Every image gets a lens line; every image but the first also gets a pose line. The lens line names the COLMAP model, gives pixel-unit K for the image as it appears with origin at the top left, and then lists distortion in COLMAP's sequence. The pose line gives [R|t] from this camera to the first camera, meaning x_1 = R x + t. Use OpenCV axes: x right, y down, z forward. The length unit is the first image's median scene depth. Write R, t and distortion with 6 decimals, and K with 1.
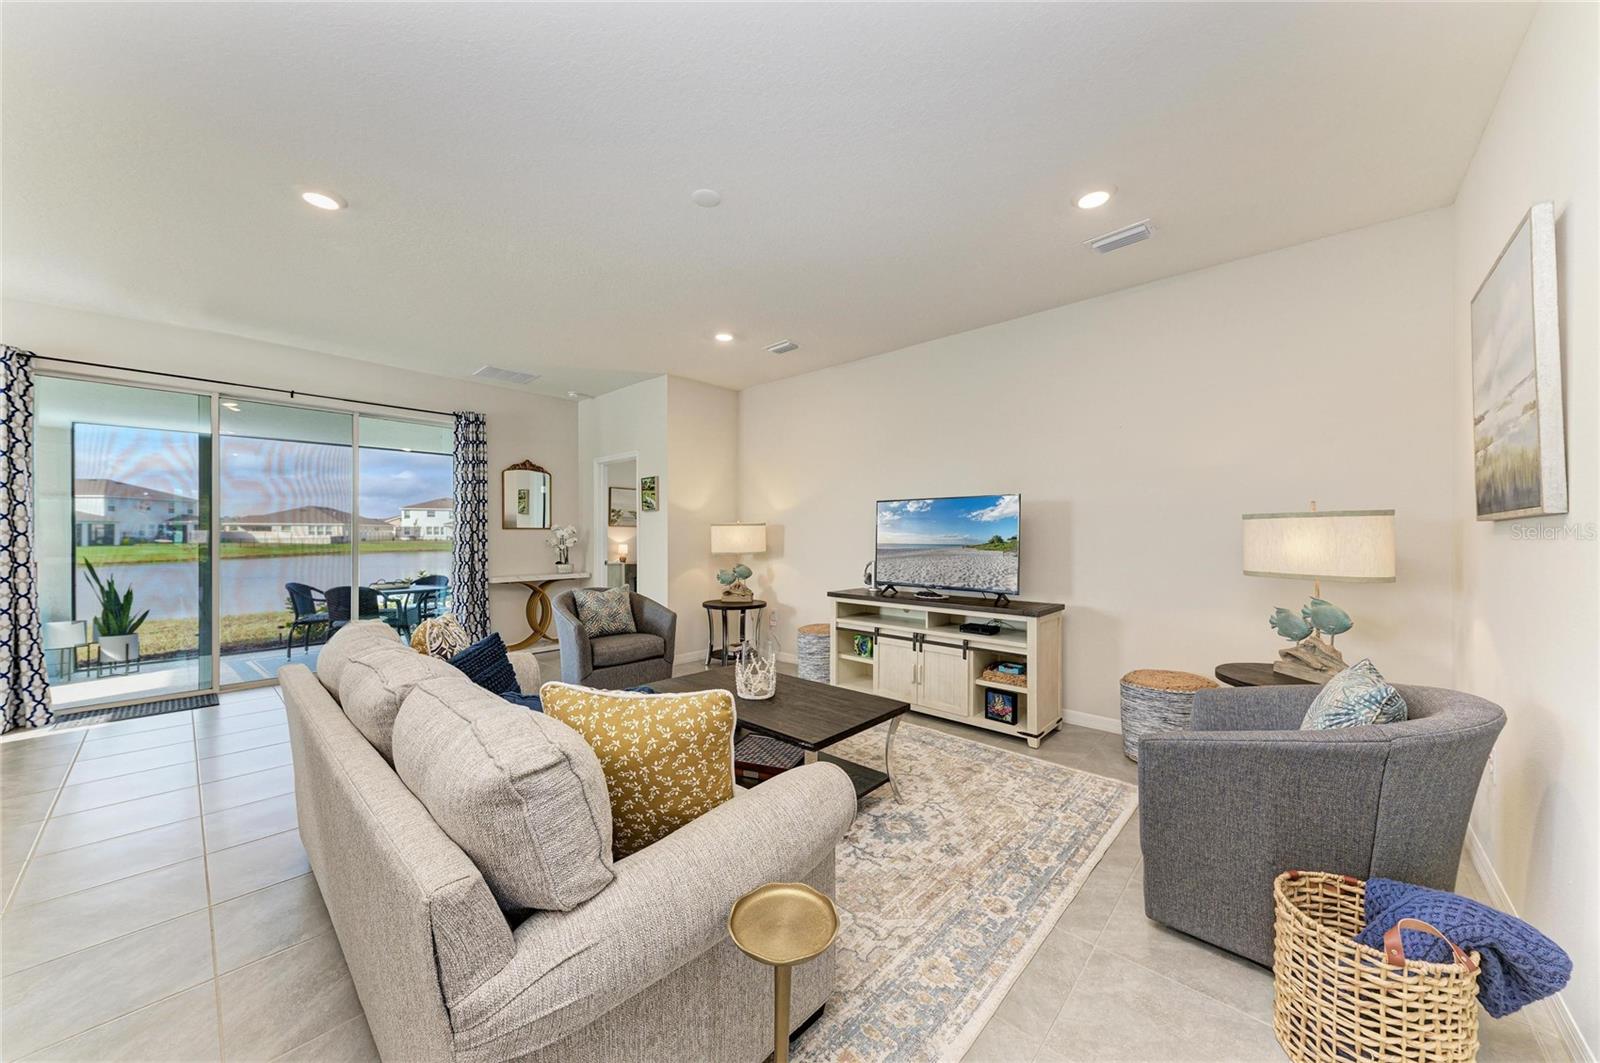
lens RADIAL K [[556.7, 0, 786.3], [0, 556.7, 531.9], [0, 0, 1]] dist [-0.004240, -0.001302]
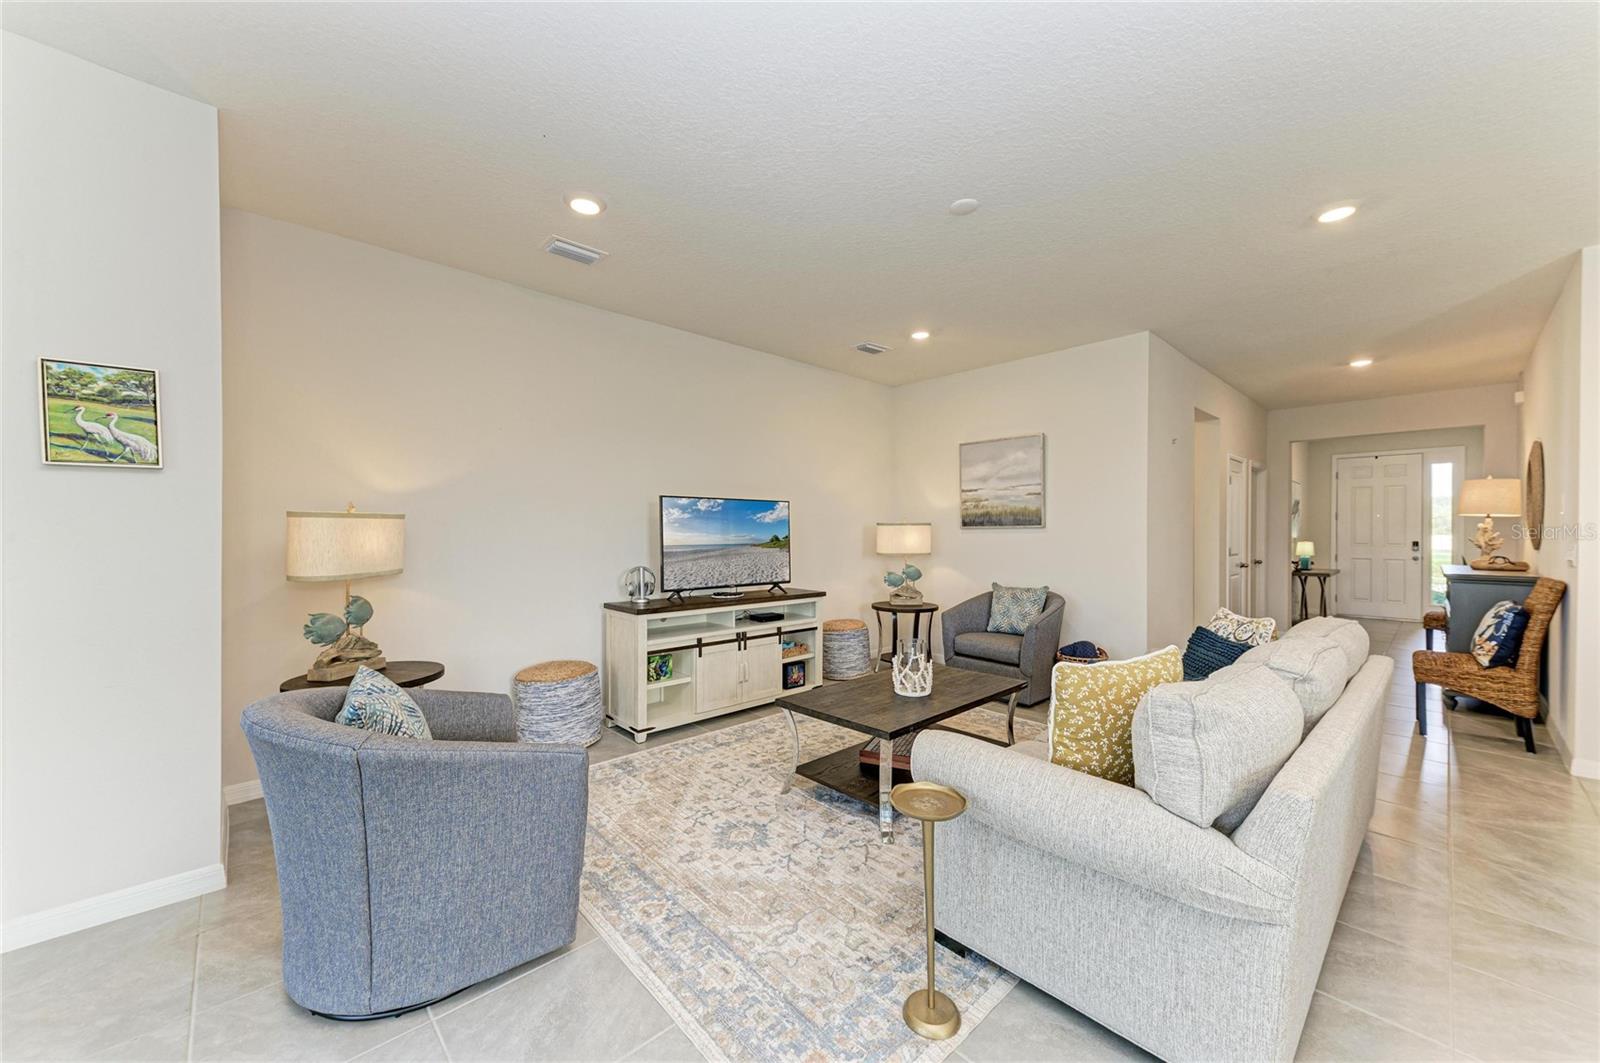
lens RADIAL K [[596.4, 0, 806.8], [0, 596.4, 531.9], [0, 0, 1]] dist [0.014465, -0.004751]
pose [[0.055259, 0.000730, 0.998472, -0.812239], [-0.003457, 0.999994, -0.000540, 0.000173], [-0.998466, -0.003422, 0.055261, 0.794864]]
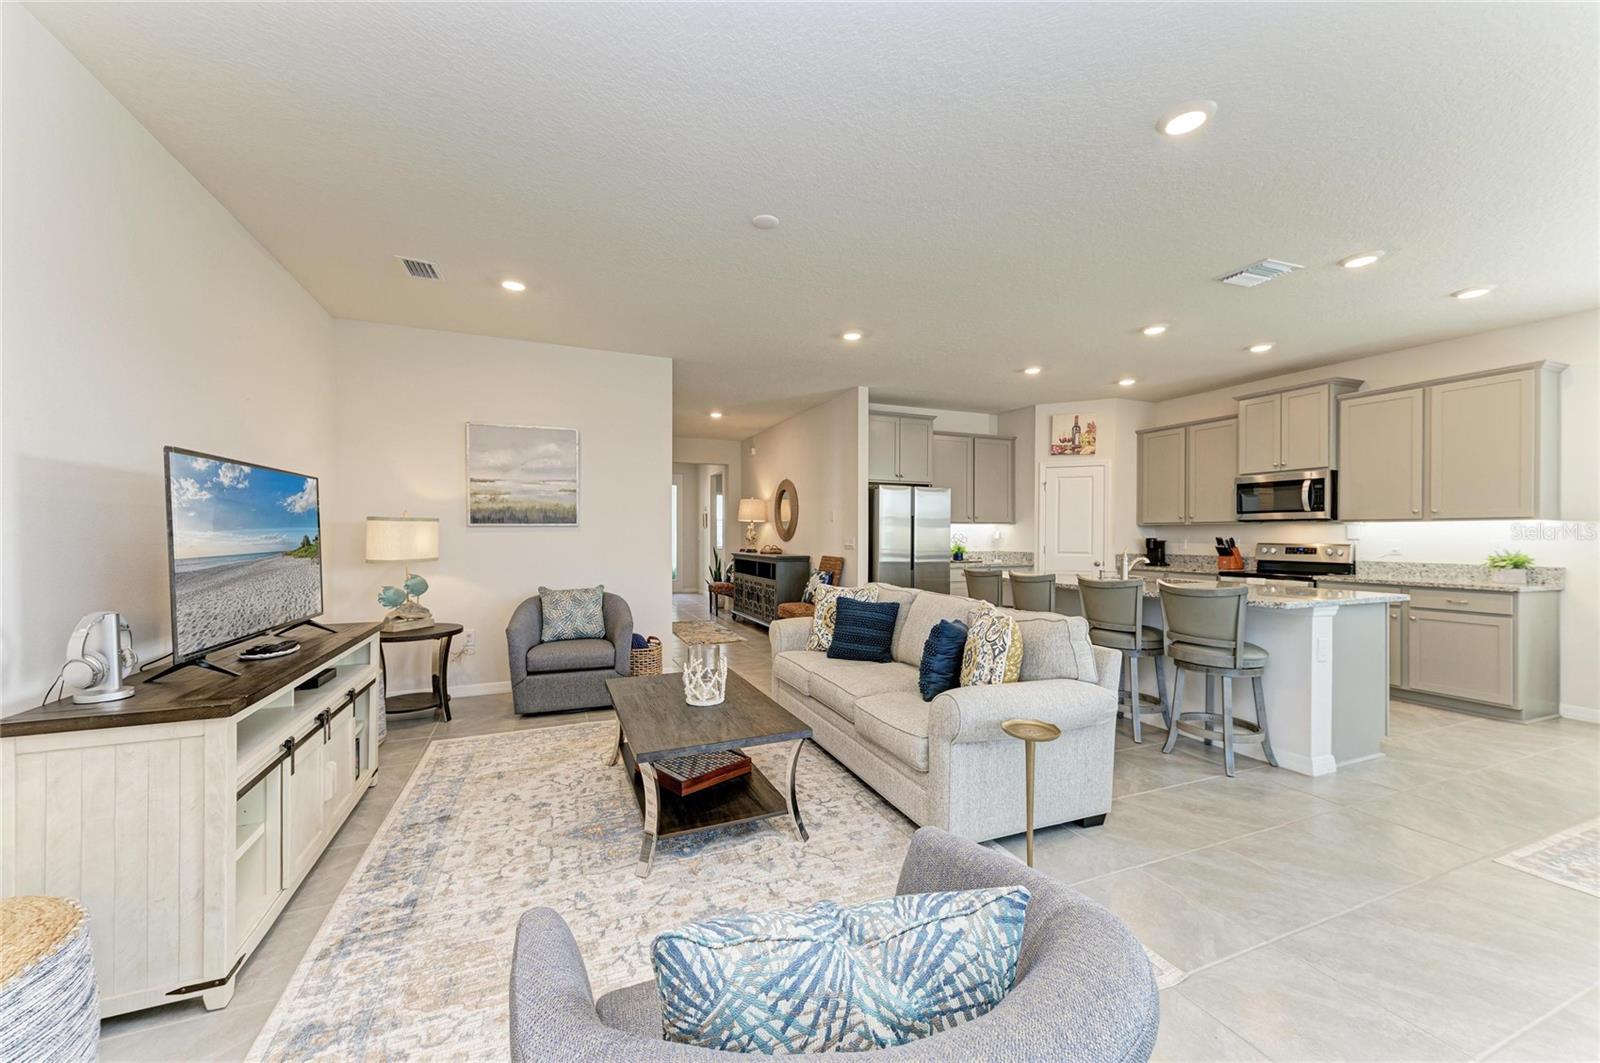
lens RADIAL K [[596.4, 0, 802.2], [0, 596.4, 534.1], [0, 0, 1]] dist [0.014465, -0.004751]
pose [[-0.914848, -0.003092, 0.403787, -0.436140], [-0.002466, 0.999995, 0.002072, 0.001696], [-0.403792, 0.000900, -0.914850, 1.314854]]
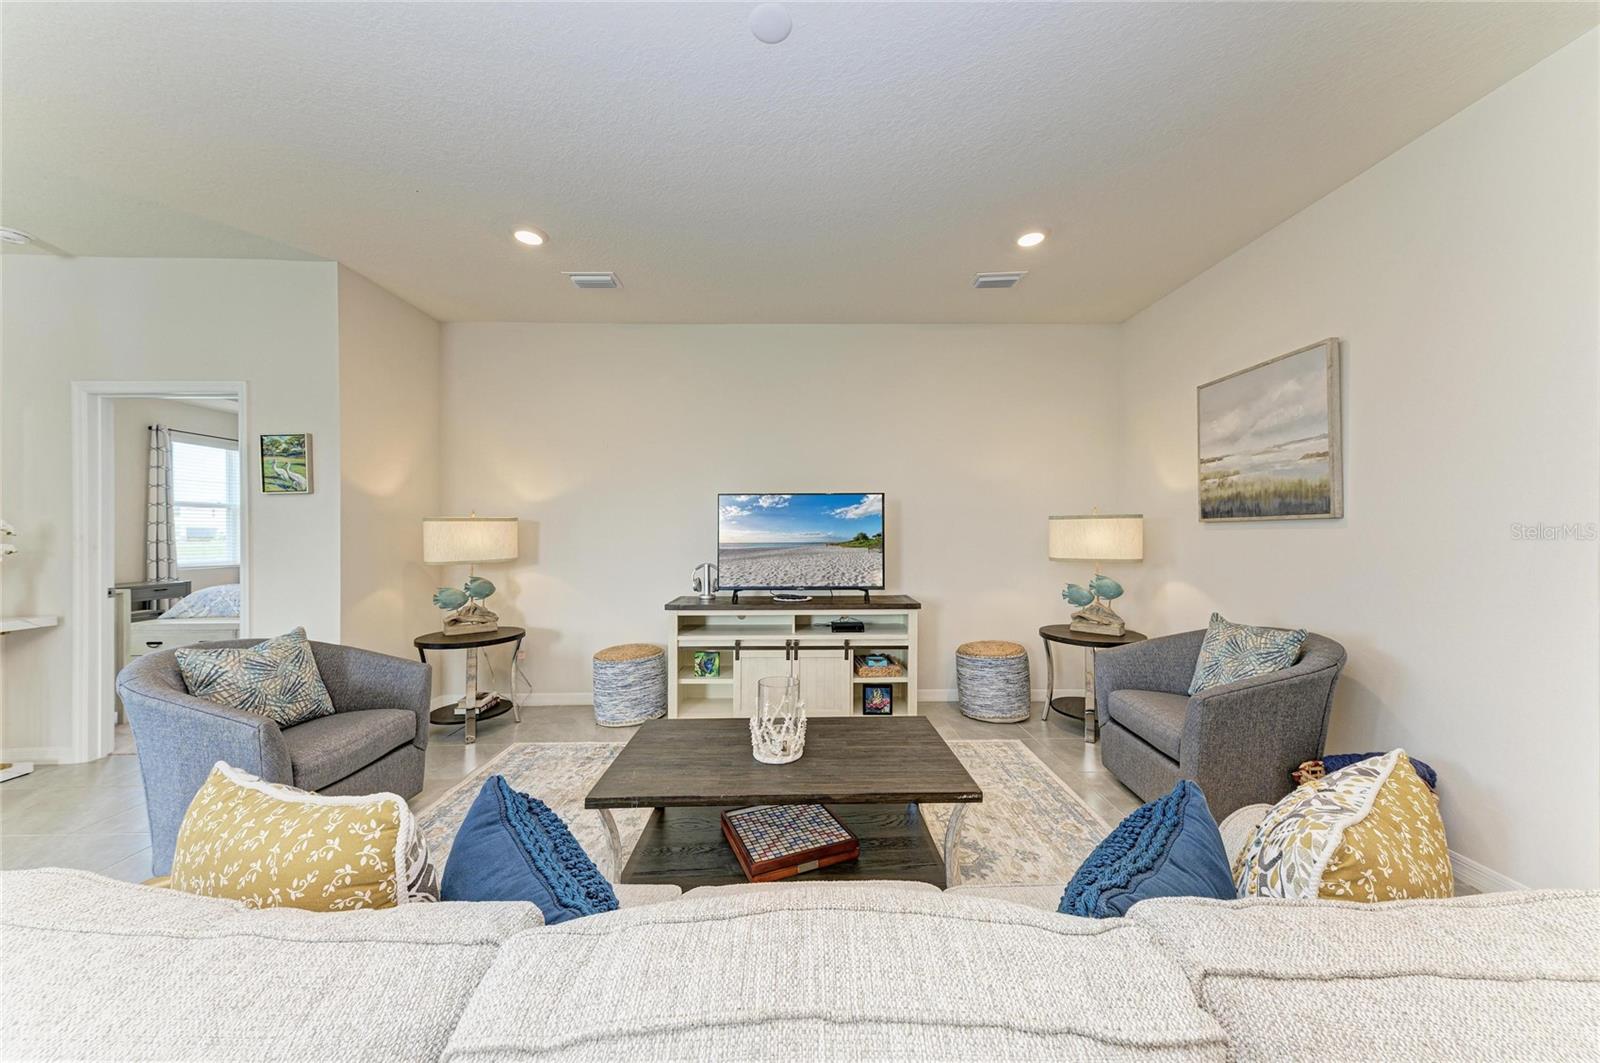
lens RADIAL K [[550.7, 0, 801.1], [0, 550.7, 530.4], [0, 0, 1]] dist [0.014631, 0.000293]
pose [[0.717639, -0.001837, 0.696413, -0.372364], [0.001941, 0.999998, 0.000638, 0.000932], [-0.696412, 0.000894, 0.717641, 0.325195]]
